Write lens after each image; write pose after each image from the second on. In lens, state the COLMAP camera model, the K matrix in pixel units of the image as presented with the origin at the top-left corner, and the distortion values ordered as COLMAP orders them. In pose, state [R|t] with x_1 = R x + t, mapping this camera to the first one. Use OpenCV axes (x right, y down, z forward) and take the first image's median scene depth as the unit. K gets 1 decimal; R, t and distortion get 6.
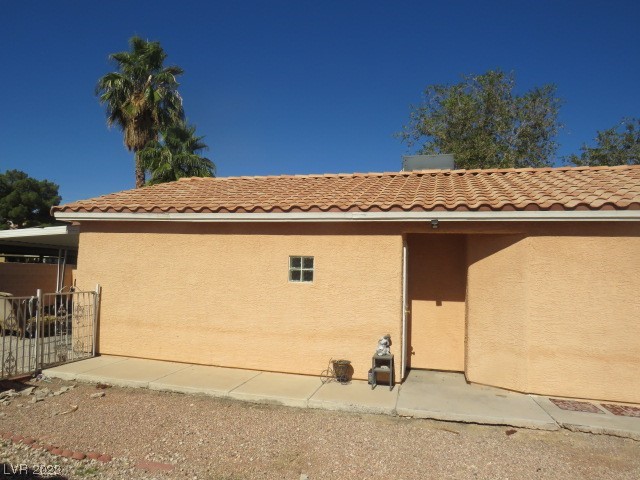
lens RADIAL K [[451.2, 0, 320.0], [0, 451.2, 240.0], [0, 0, 1]] dist [-0.030298, 0.024521]
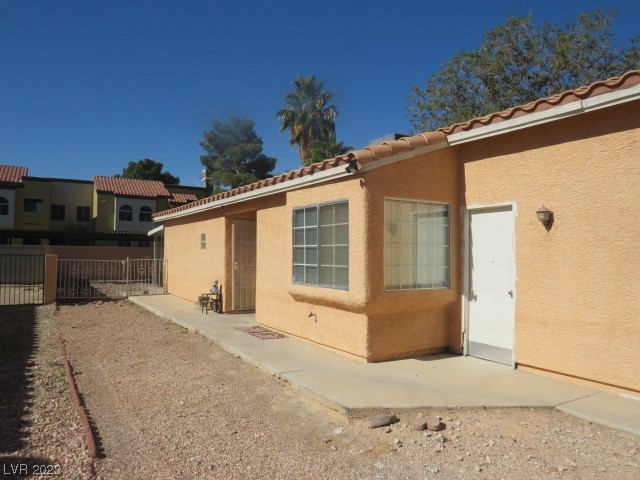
lens RADIAL K [[461.1, 0, 320.0], [0, 461.1, 240.0], [0, 0, 1]] dist [-0.001861, -0.000237]
pose [[0.741116, -0.044933, -0.669871, 0.527404], [0.062983, 0.998011, 0.002738, 0.029761], [0.668416, -0.044220, 0.742472, 0.008166]]
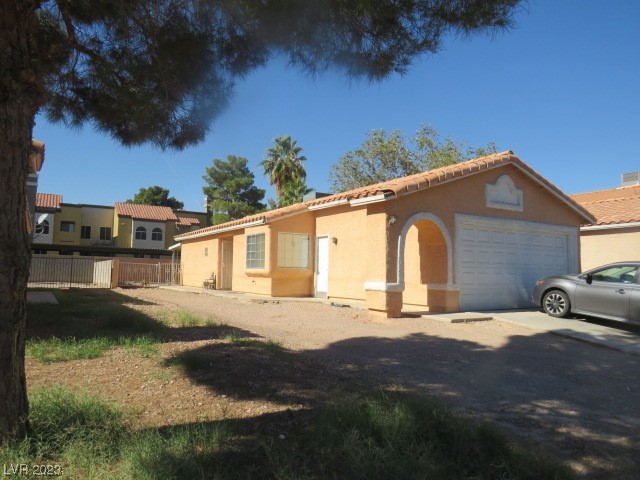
lens RADIAL K [[451.2, 0, 320.0], [0, 451.2, 240.0], [0, 0, 1]] dist [-0.030298, 0.024521]
pose [[0.746470, -0.067514, -0.661985, 0.916650], [0.053462, 0.997708, -0.041467, 0.054164], [0.663267, -0.004437, 0.748369, -0.263958]]
